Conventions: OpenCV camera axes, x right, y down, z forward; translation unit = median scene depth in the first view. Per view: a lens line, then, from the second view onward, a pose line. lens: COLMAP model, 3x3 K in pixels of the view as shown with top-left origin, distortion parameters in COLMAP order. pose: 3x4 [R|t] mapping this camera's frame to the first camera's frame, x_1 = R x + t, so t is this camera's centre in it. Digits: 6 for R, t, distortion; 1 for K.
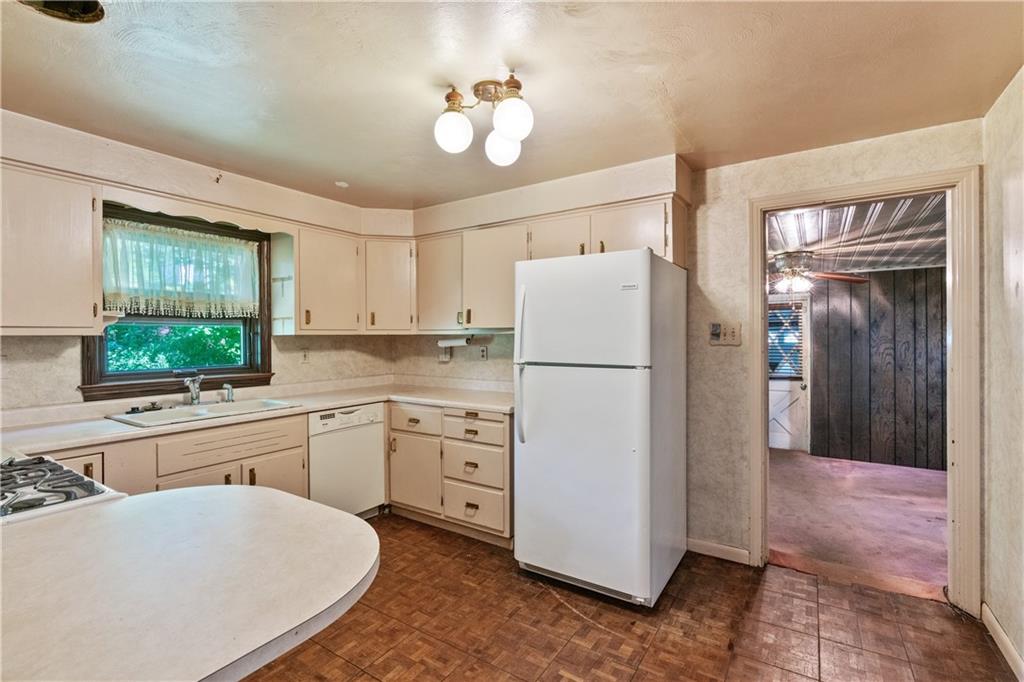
lens RADIAL K [[465.3, 0, 512.0], [0, 465.3, 341.0], [0, 0, 1]] dist [0.001227, 0.000277]
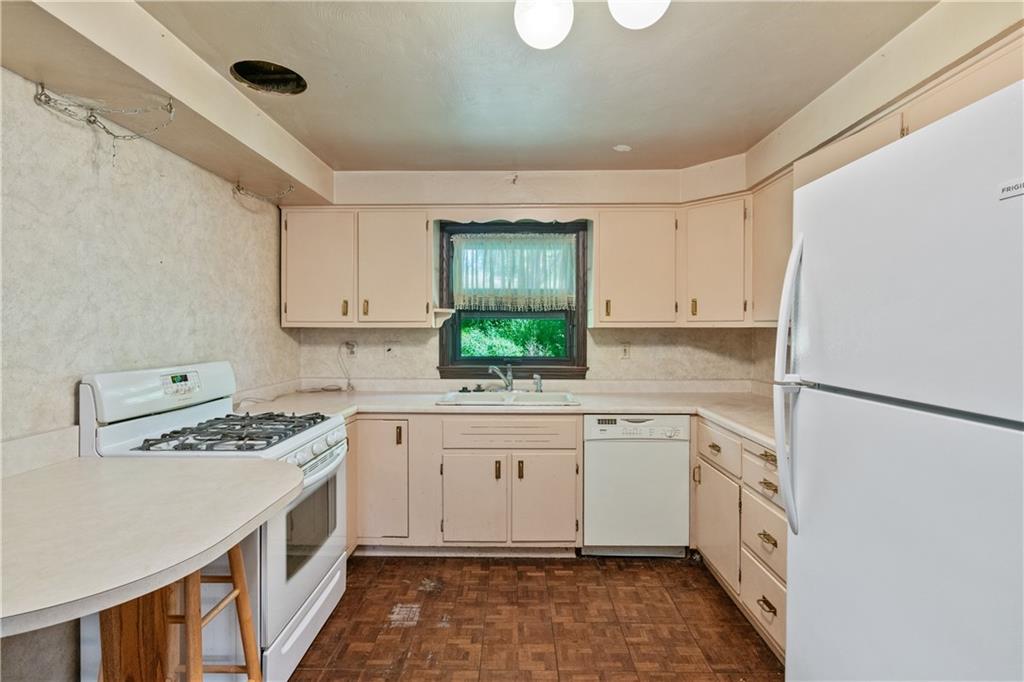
lens RADIAL K [[473.7, 0, 511.7], [0, 473.7, 337.0], [0, 0, 1]] dist [-0.001608, 0.000577]
pose [[0.545477, 0.018429, -0.837923, 0.248899], [-0.012206, 0.999827, 0.014044, -0.006044], [0.838037, 0.002567, 0.545608, 0.373802]]
